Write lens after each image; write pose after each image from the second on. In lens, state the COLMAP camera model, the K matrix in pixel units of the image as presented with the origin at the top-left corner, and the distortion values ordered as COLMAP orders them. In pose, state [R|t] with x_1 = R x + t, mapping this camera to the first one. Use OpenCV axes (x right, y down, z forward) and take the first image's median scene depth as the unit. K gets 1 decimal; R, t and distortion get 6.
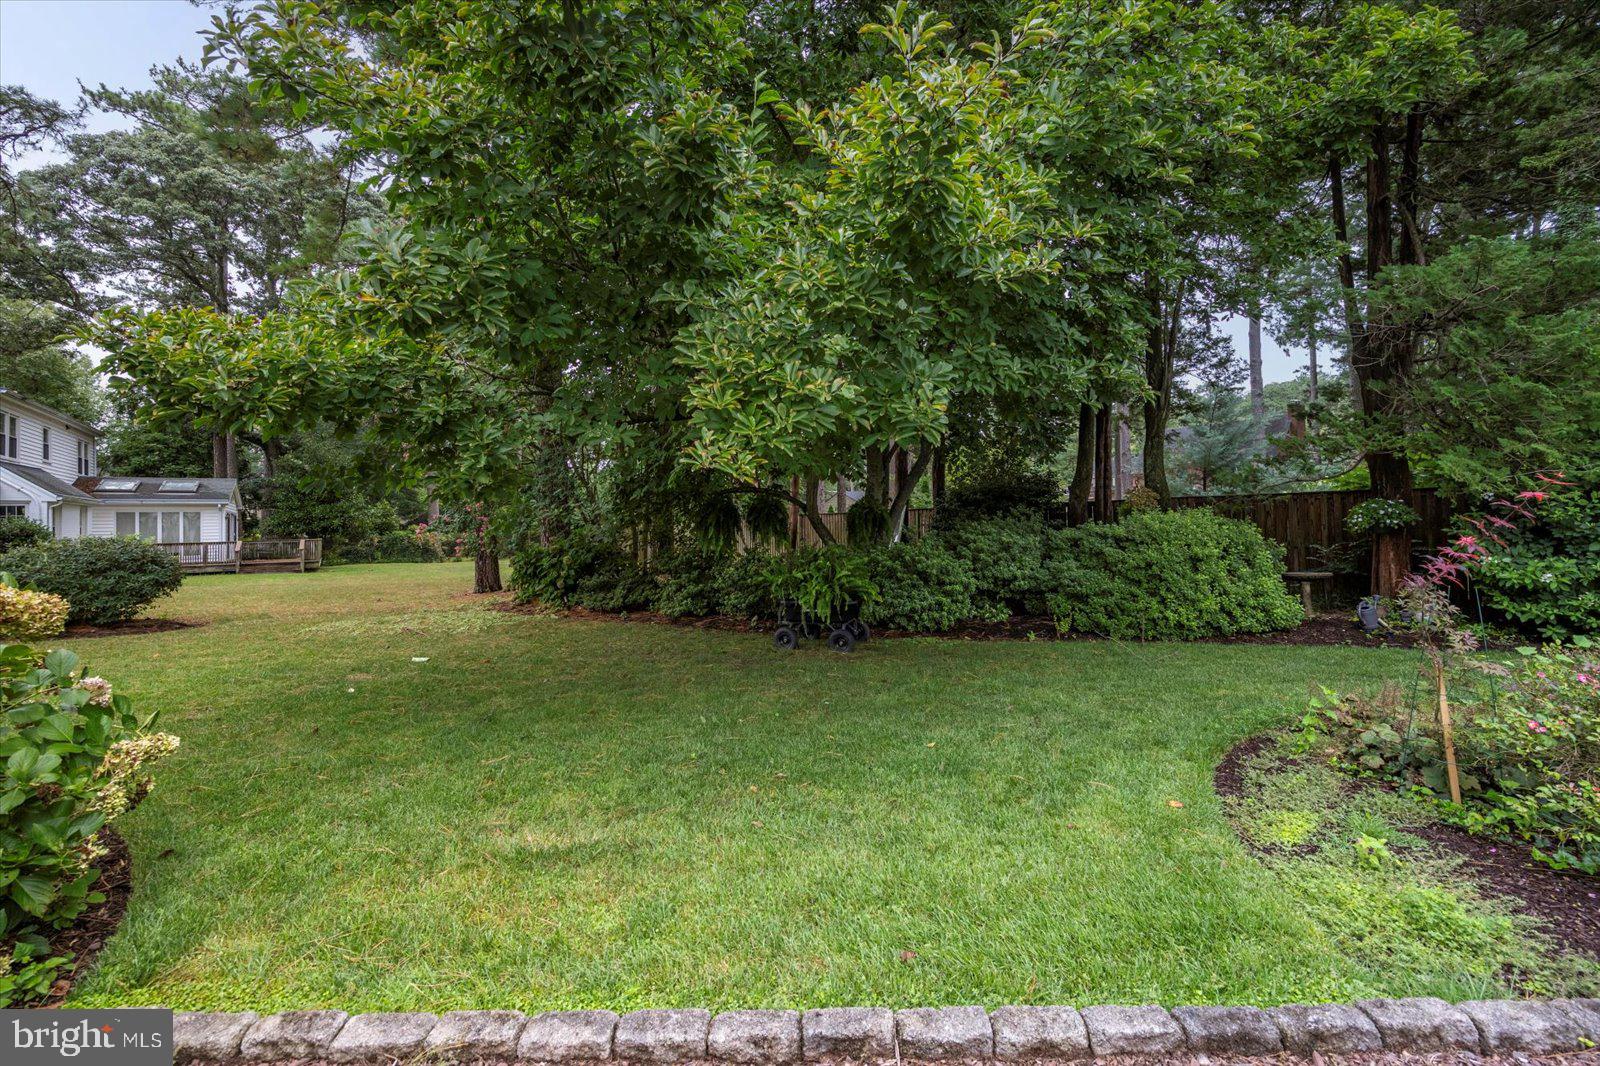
lens RADIAL K [[695.0, 0, 807.6], [0, 695.0, 533.9], [0, 0, 1]] dist [0.000213, 0.000305]
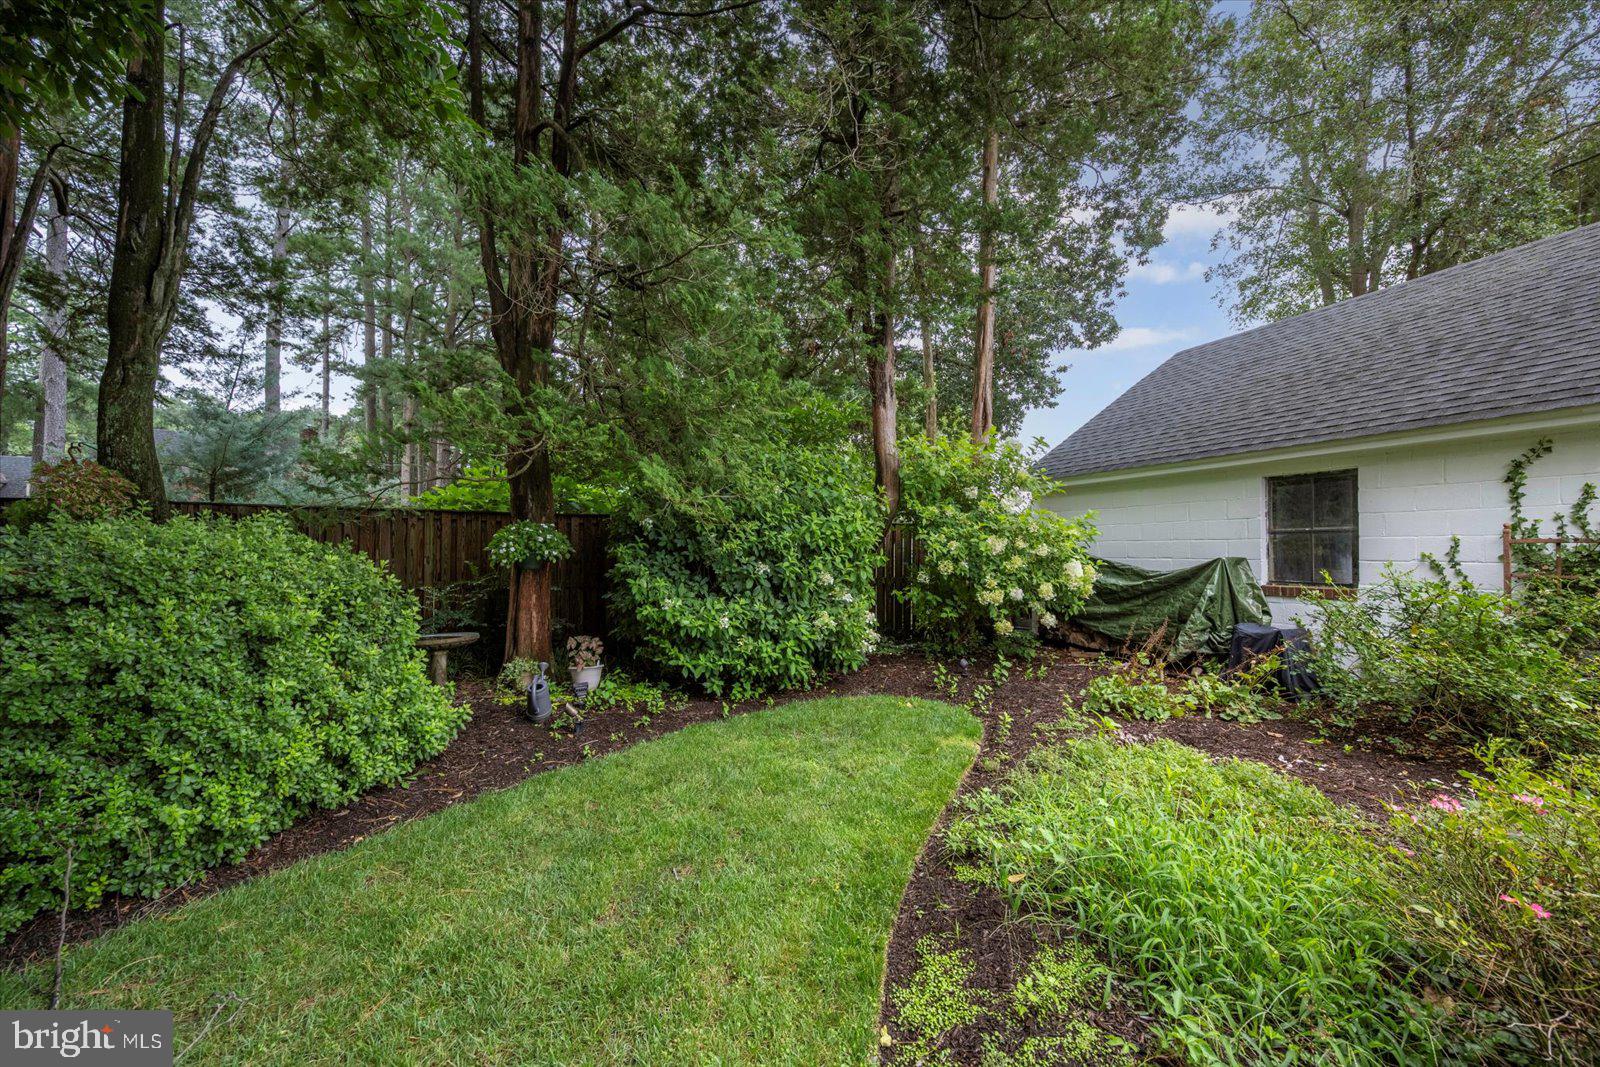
lens RADIAL K [[695.0, 0, 807.6], [0, 695.0, 534.4], [0, 0, 1]] dist [0.000213, 0.000305]
pose [[0.321341, 0.039434, 0.946142, 0.289346], [0.000448, 0.999126, -0.041794, -0.005533], [-0.946963, 0.013854, 0.321043, 0.588321]]
